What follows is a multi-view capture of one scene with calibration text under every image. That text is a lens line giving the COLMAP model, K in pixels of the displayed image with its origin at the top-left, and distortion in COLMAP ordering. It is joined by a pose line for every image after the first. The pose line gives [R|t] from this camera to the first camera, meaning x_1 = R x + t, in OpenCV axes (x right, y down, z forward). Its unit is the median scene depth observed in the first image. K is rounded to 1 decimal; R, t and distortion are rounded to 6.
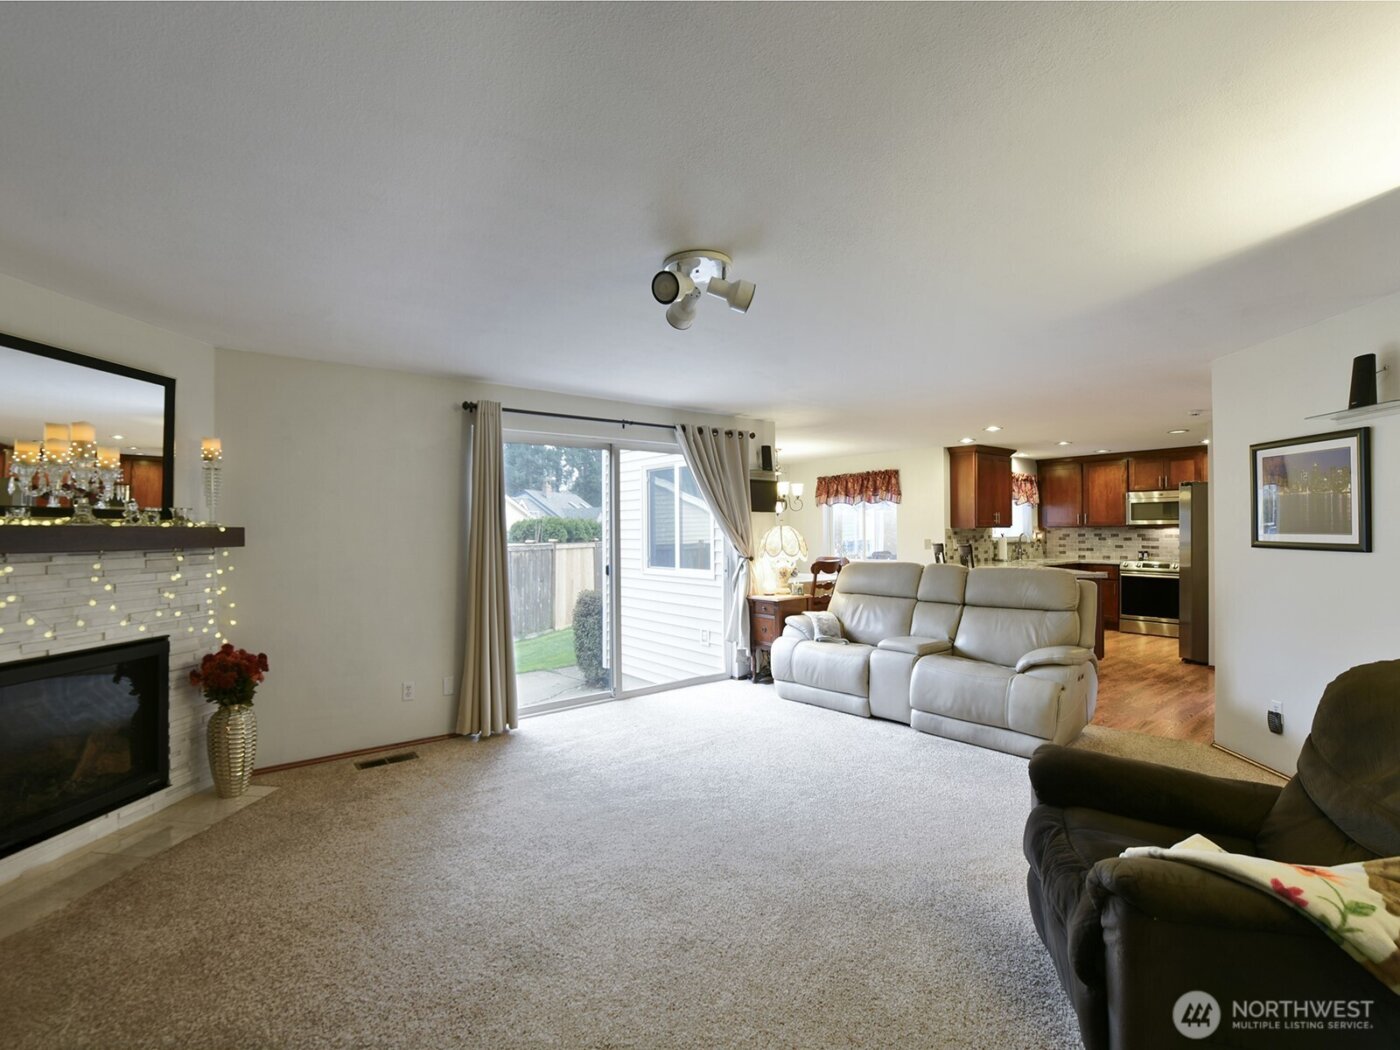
lens RADIAL K [[647.1, 0, 700.0], [0, 647.1, 525.0], [0, 0, 1]] dist [-0.000700, -0.000137]
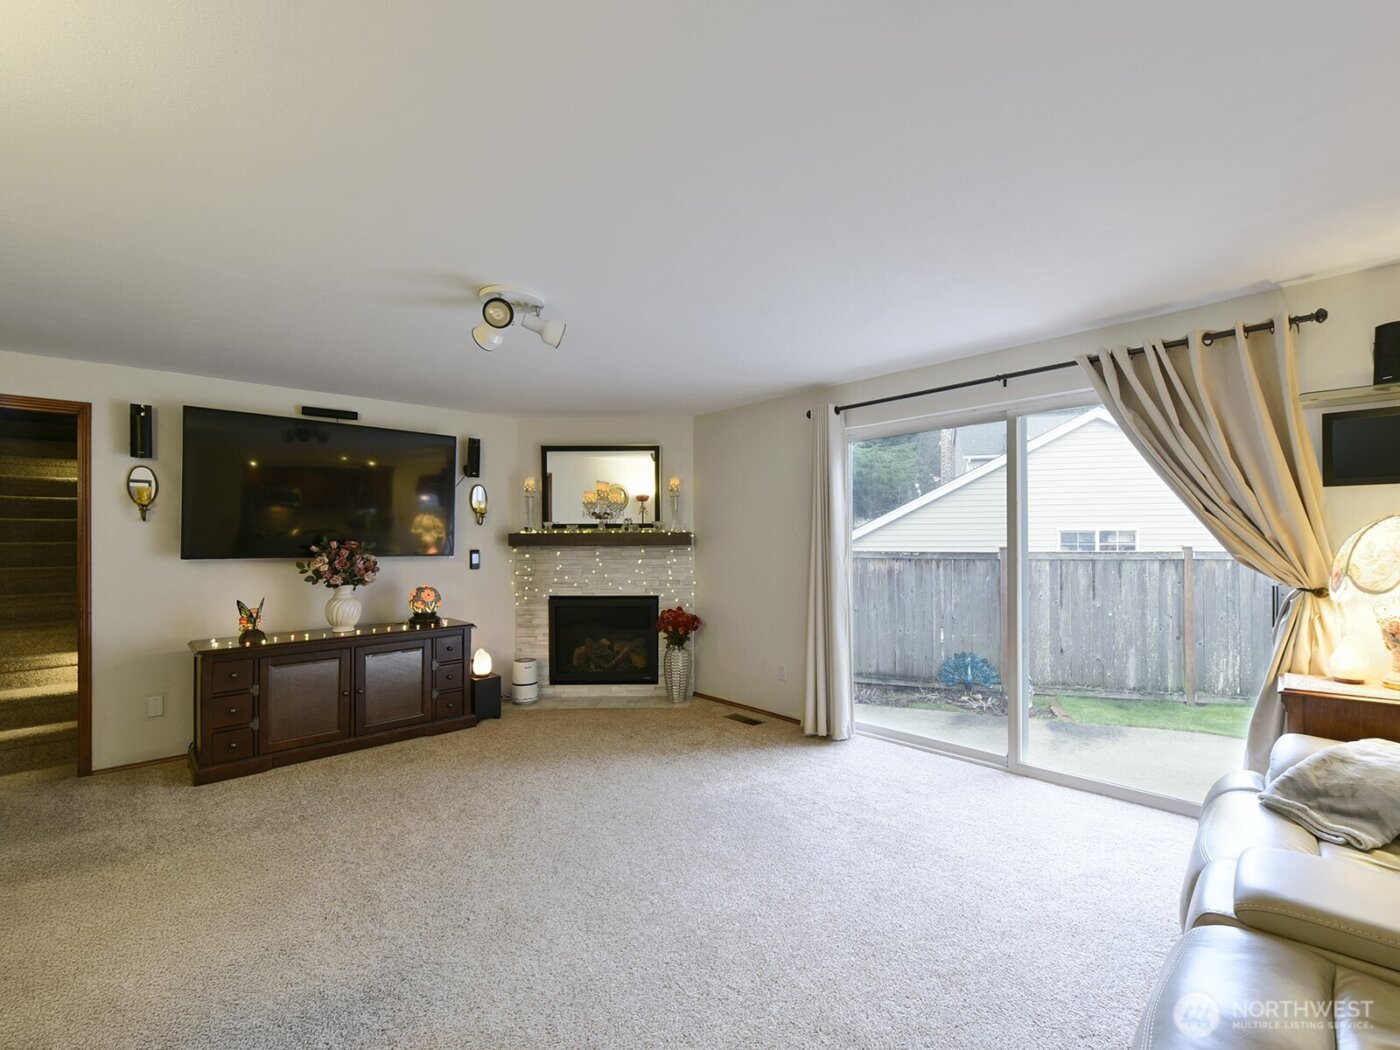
lens RADIAL K [[647.1, 0, 700.0], [0, 647.1, 525.0], [0, 0, 1]] dist [-0.000700, -0.000137]
pose [[0.083072, -0.013973, -0.996446, 0.844084], [0.016282, 0.999787, -0.012662, 0.006203], [0.996411, -0.015172, 0.083282, 0.917024]]
